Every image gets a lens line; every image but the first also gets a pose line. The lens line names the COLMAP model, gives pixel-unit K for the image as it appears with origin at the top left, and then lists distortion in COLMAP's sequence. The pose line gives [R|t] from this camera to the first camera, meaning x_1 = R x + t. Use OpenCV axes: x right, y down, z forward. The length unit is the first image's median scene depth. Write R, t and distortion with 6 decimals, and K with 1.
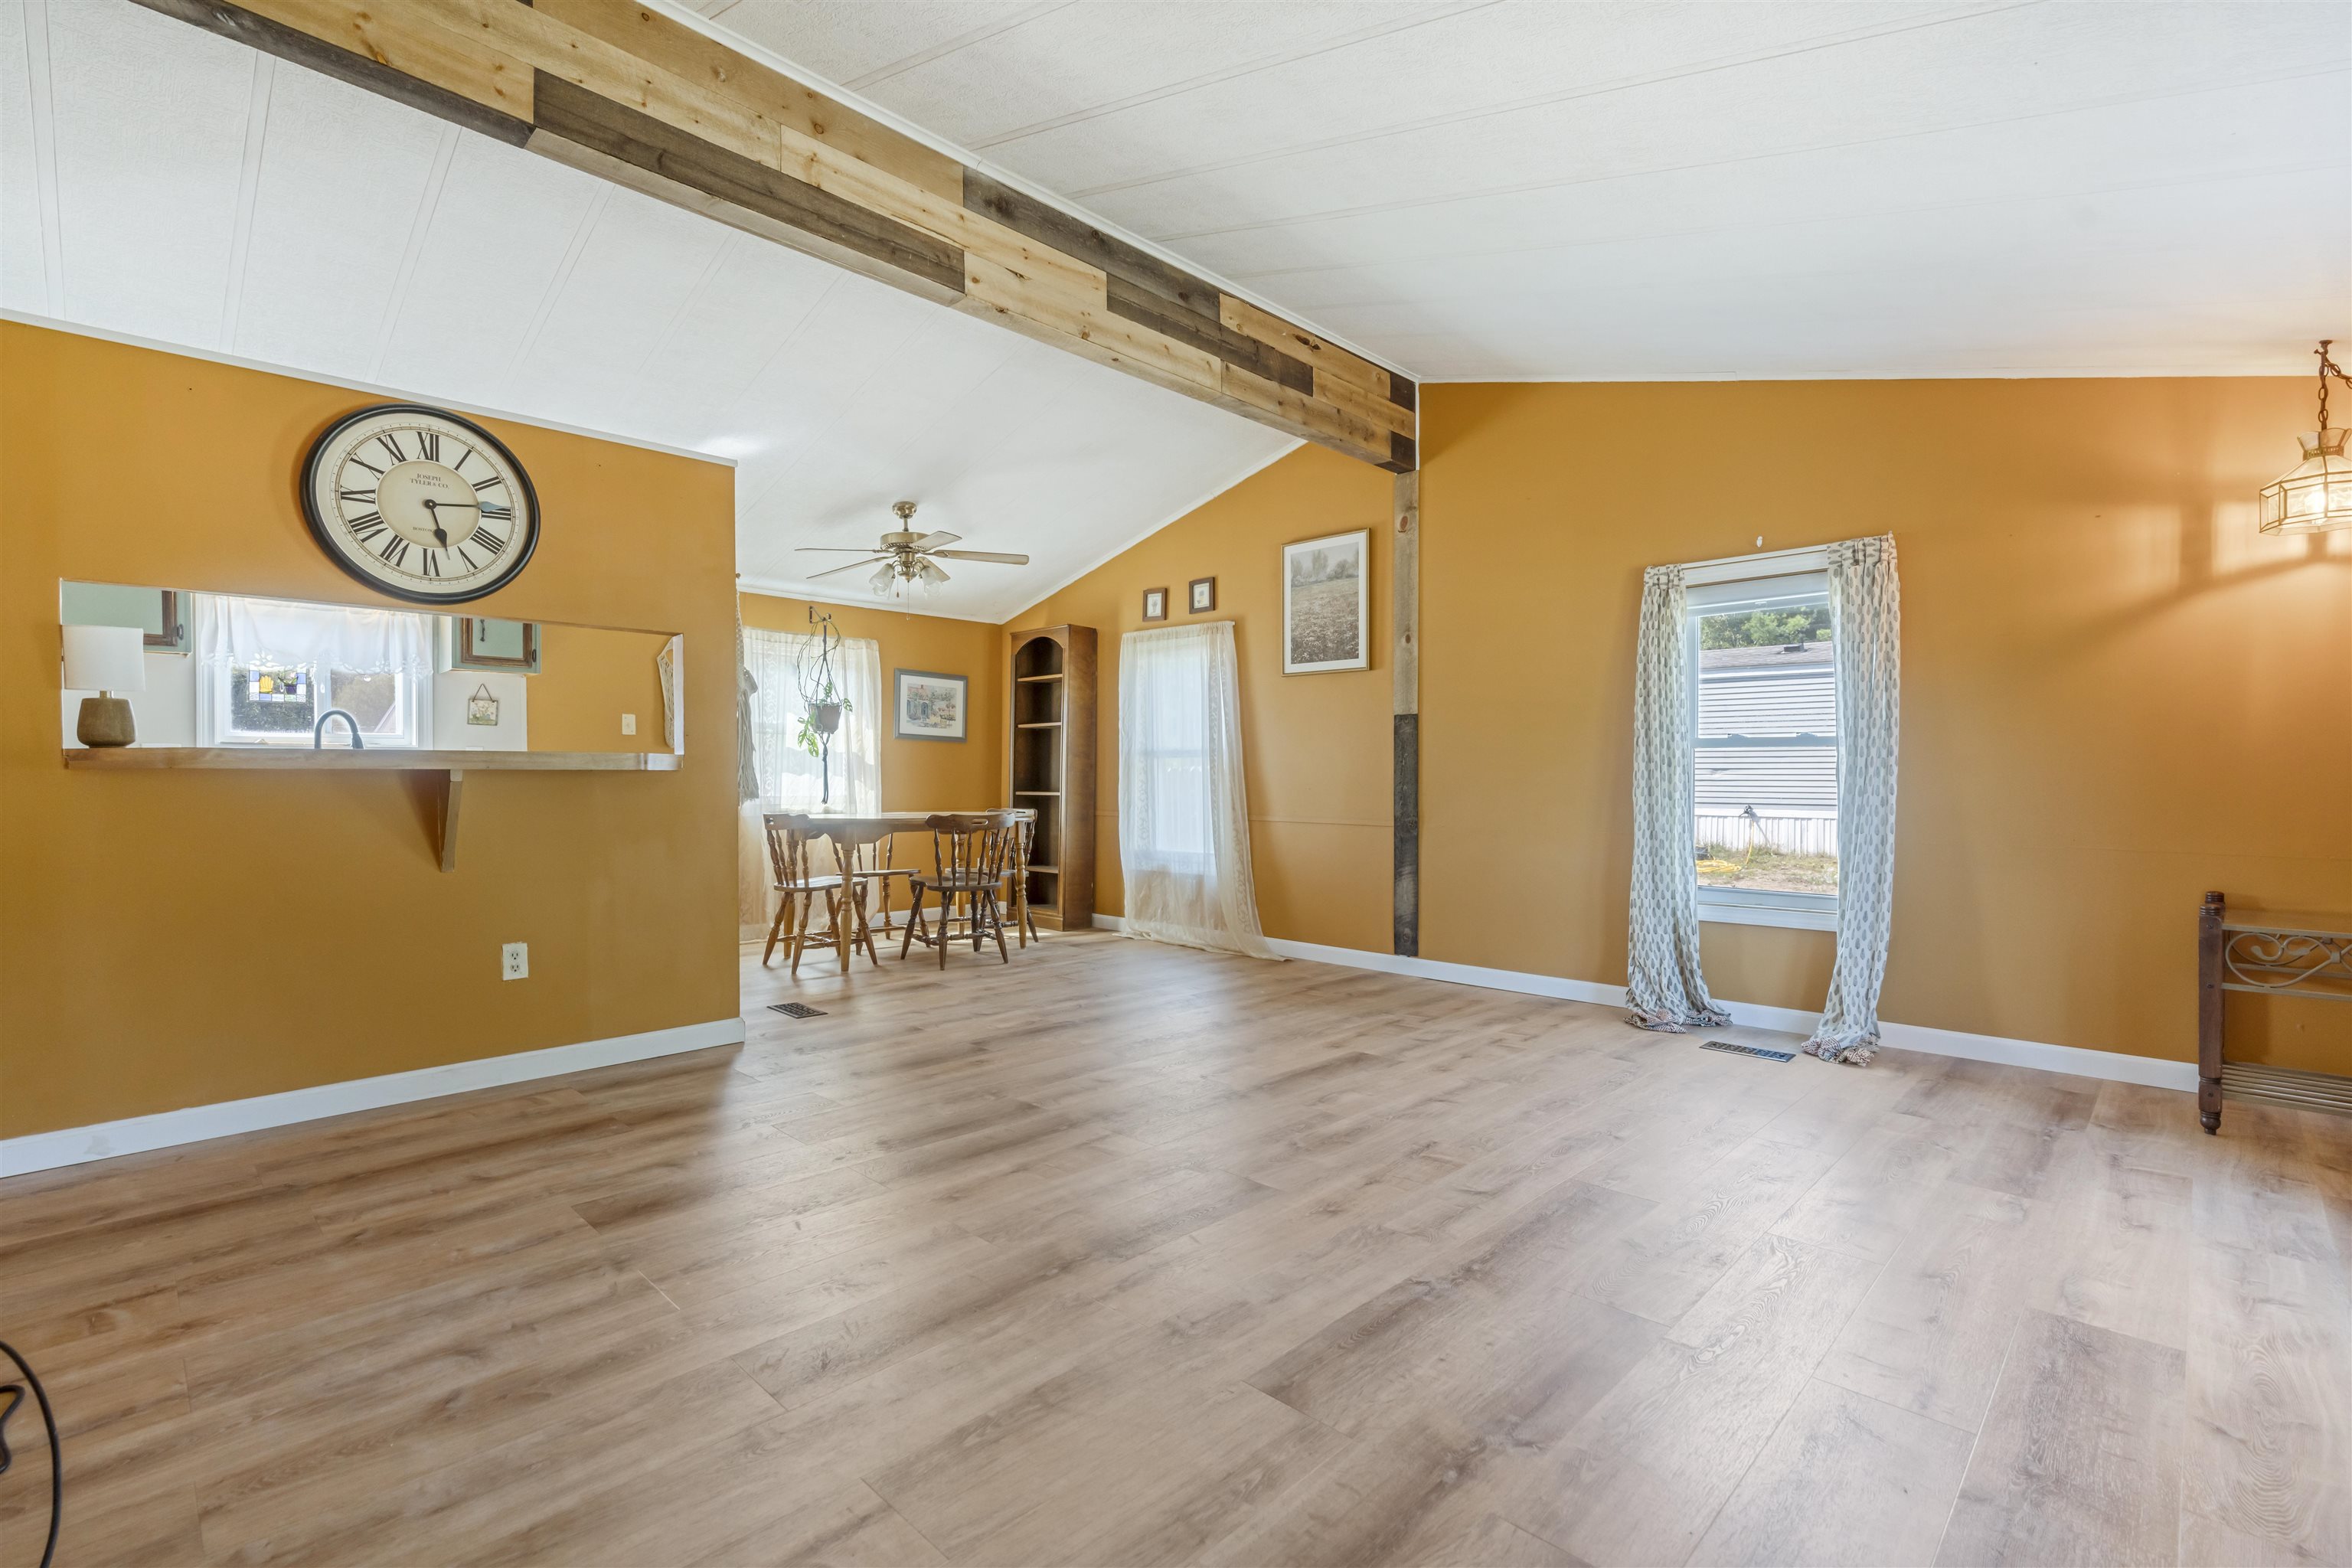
lens RADIAL K [[1056.8, 0, 1176.0], [0, 1056.8, 784.0], [0, 0, 1]] dist [-0.003697, 0.000539]
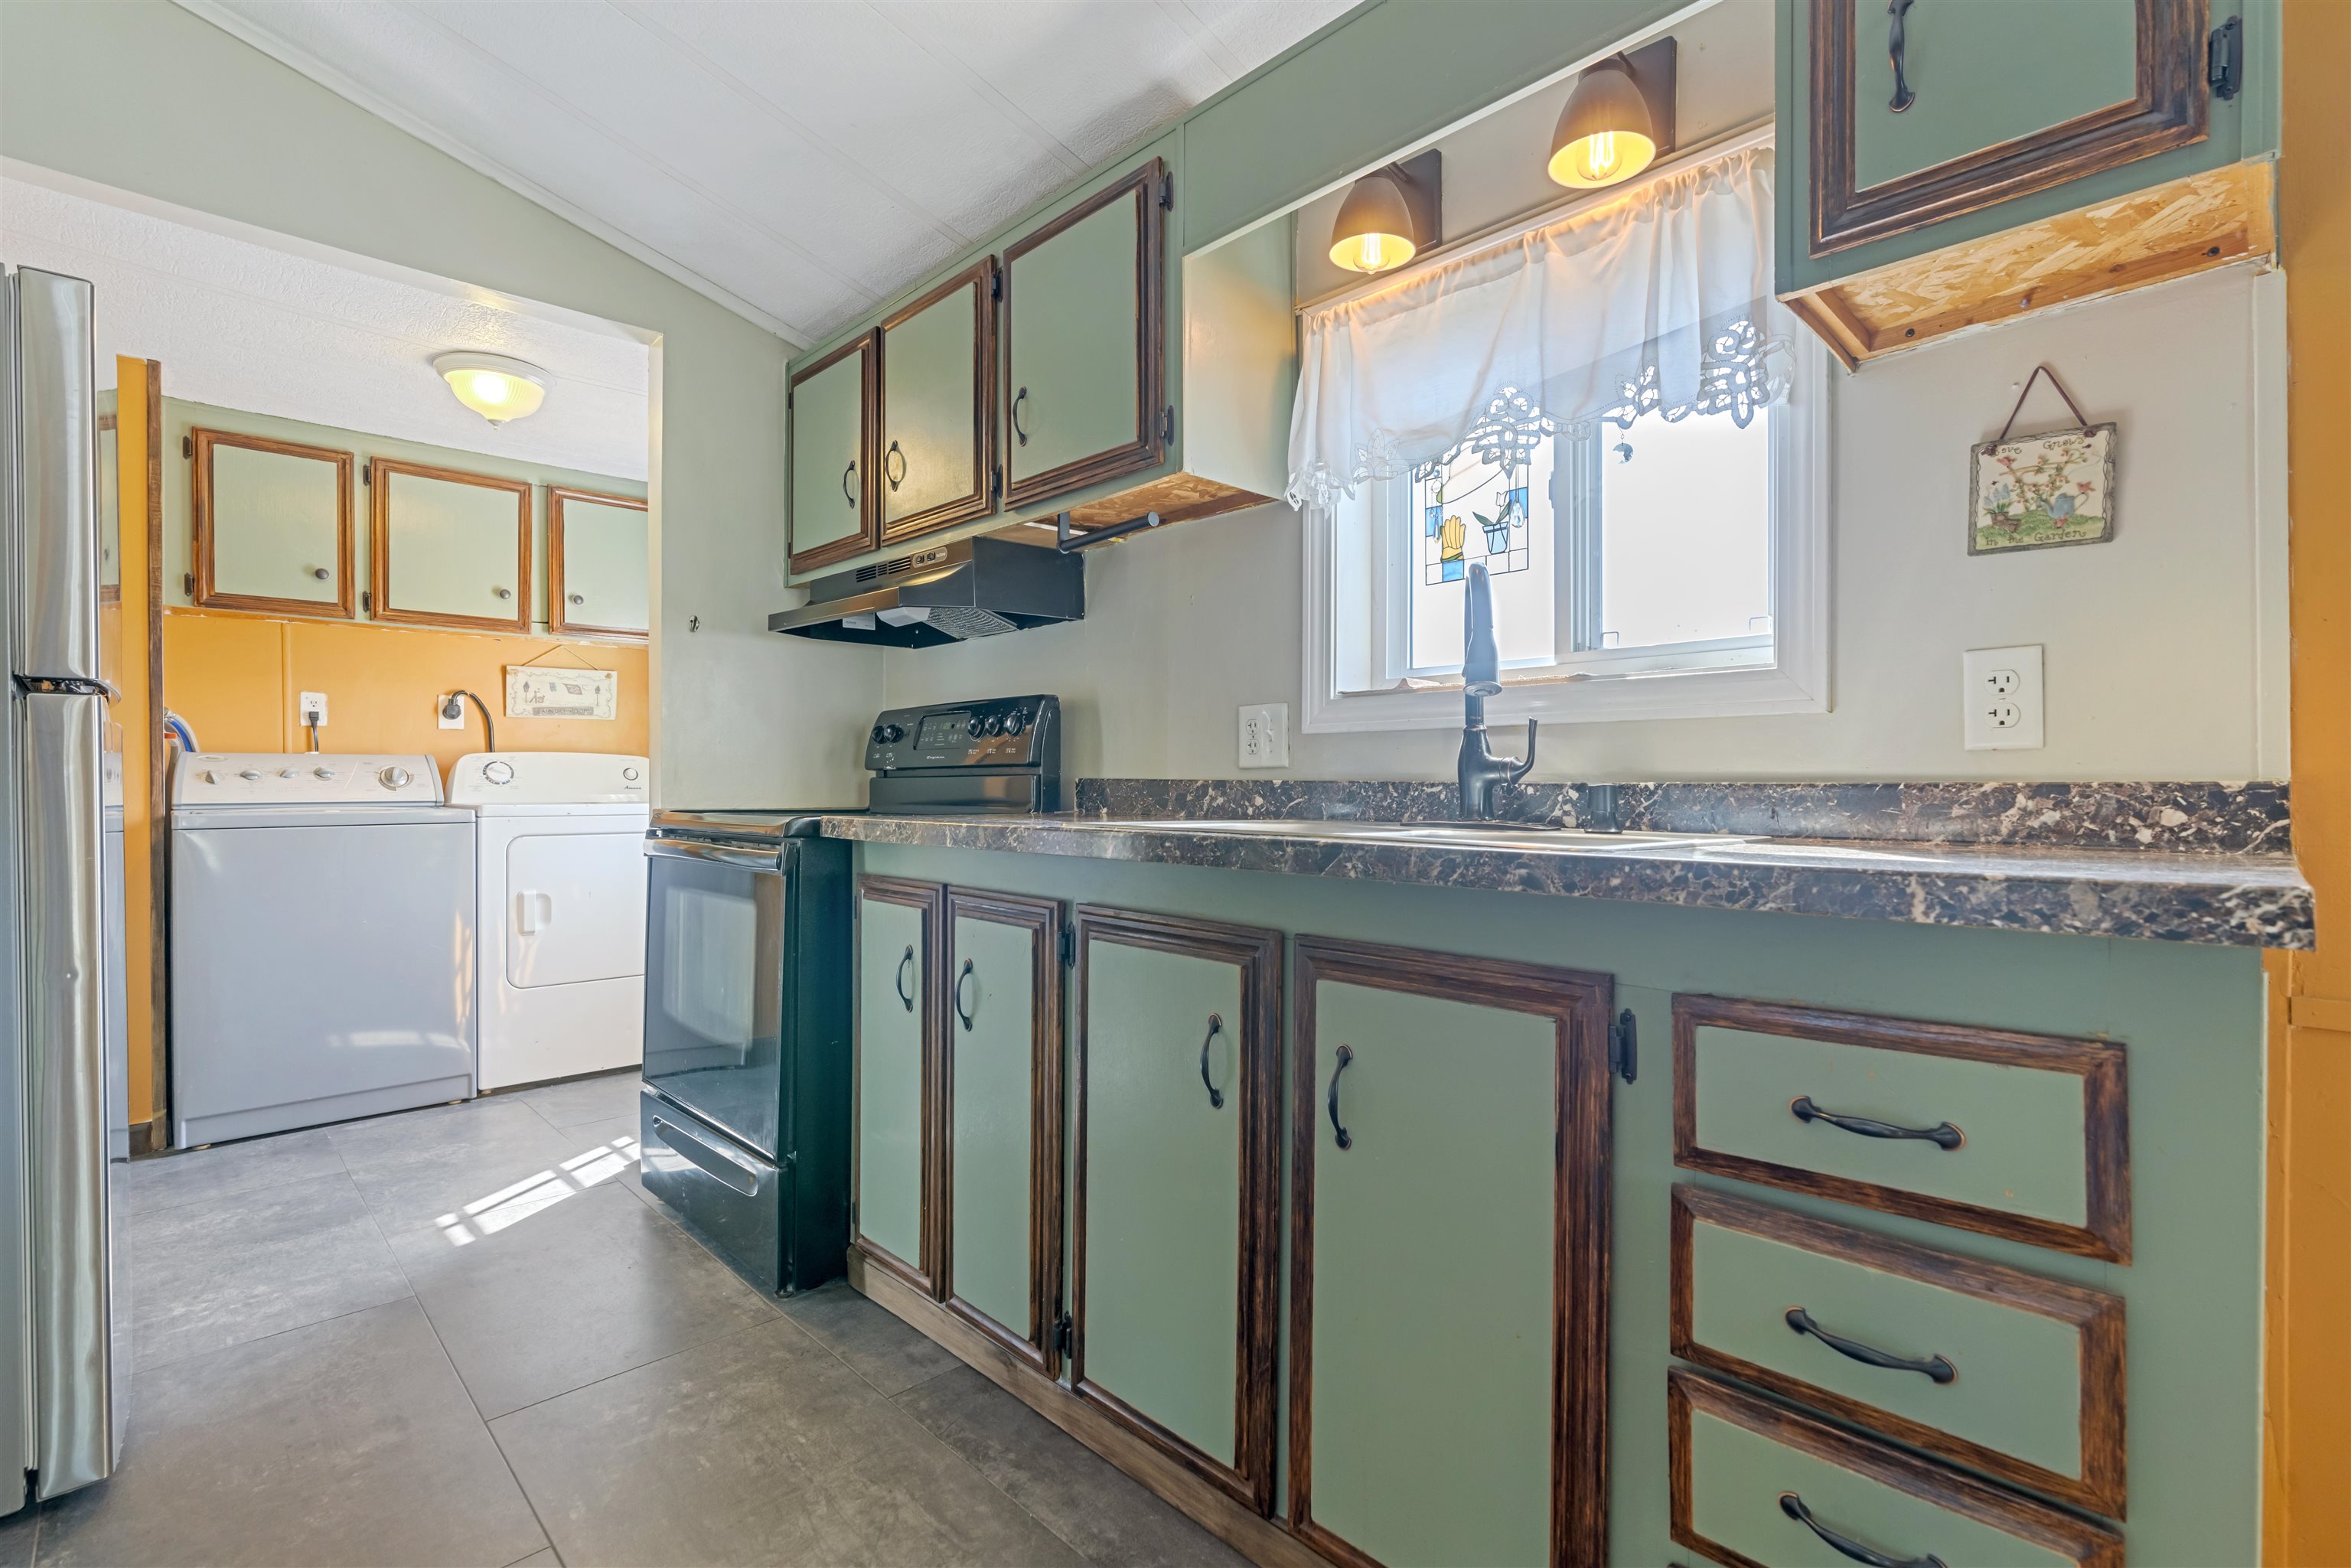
lens RADIAL K [[1064.4, 0, 1196.6], [0, 1064.4, 783.3], [0, 0, 1]] dist [-0.024082, 0.008334]
pose [[-0.006699, 0.001760, -0.999976, -0.685925], [-0.006228, 0.999979, 0.001802, -0.008374], [0.999958, 0.006240, -0.006688, 1.303703]]
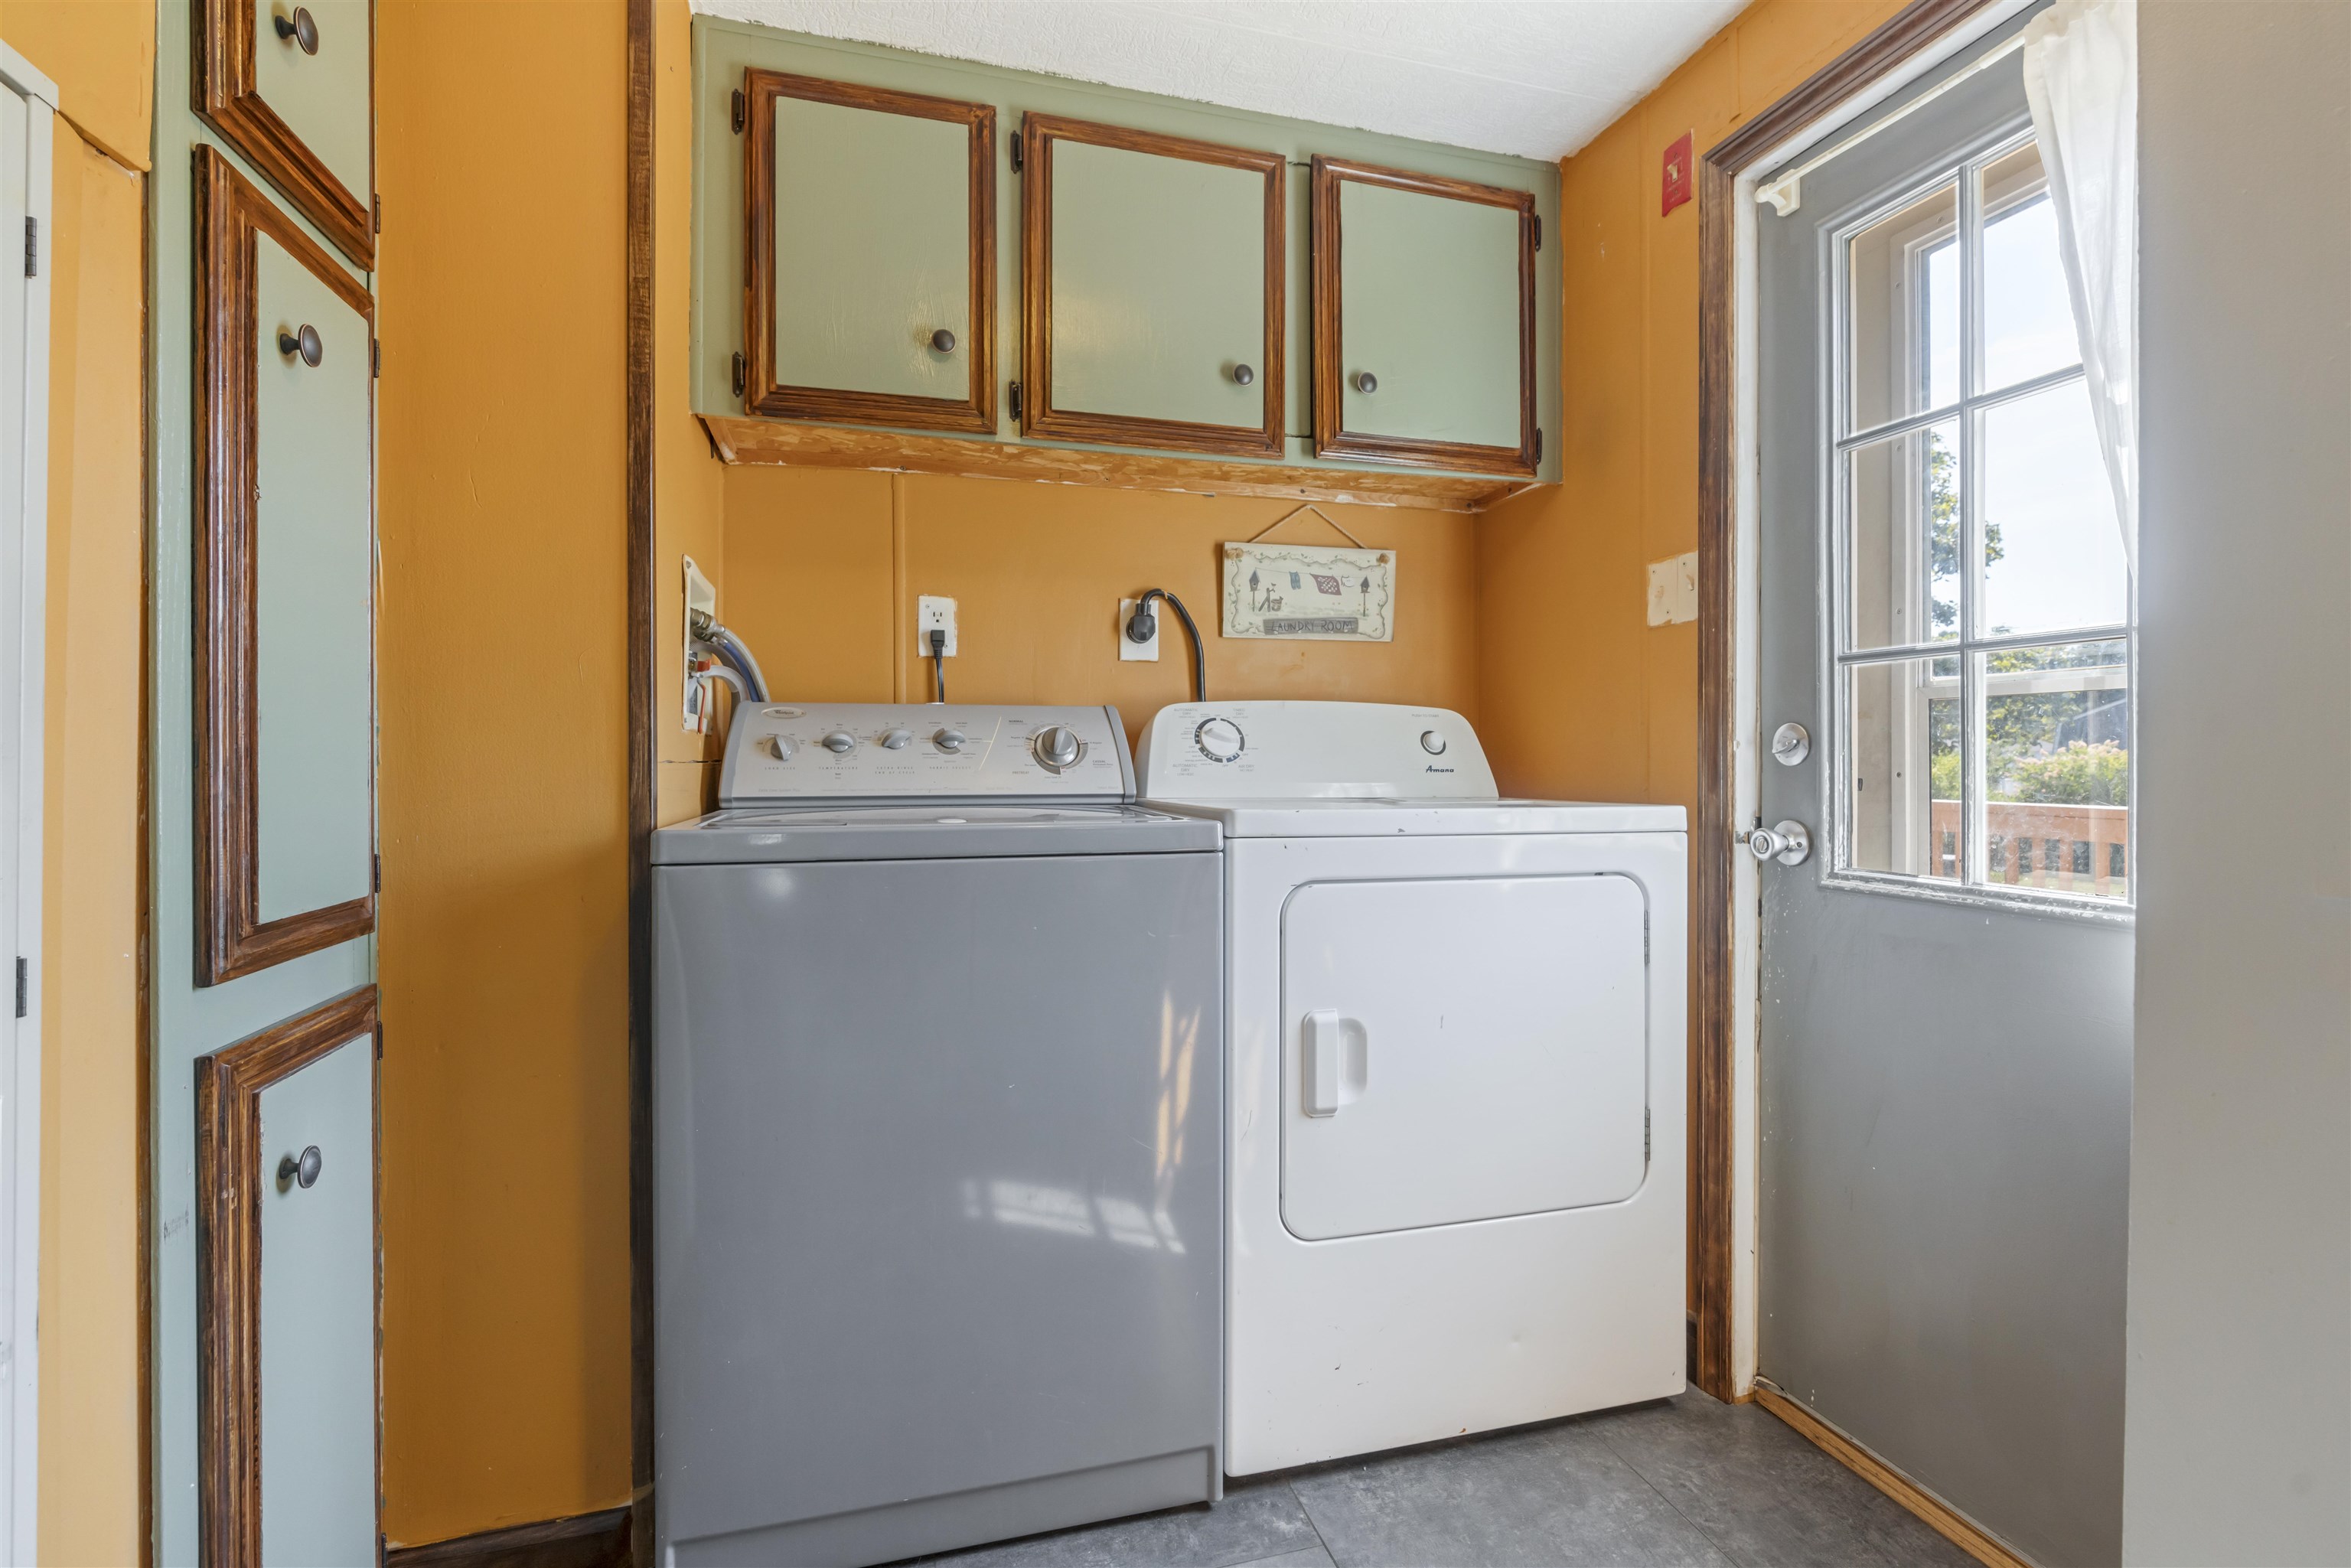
lens RADIAL K [[1057.3, 0, 1186.9], [0, 1057.3, 748.0], [0, 0, 1]] dist [-0.010991, 0.000066]
pose [[-0.486288, -0.011103, -0.873728, -1.261780], [-0.006102, 0.999938, -0.009311, -0.002959], [0.873777, 0.000804, -0.486326, 0.839722]]
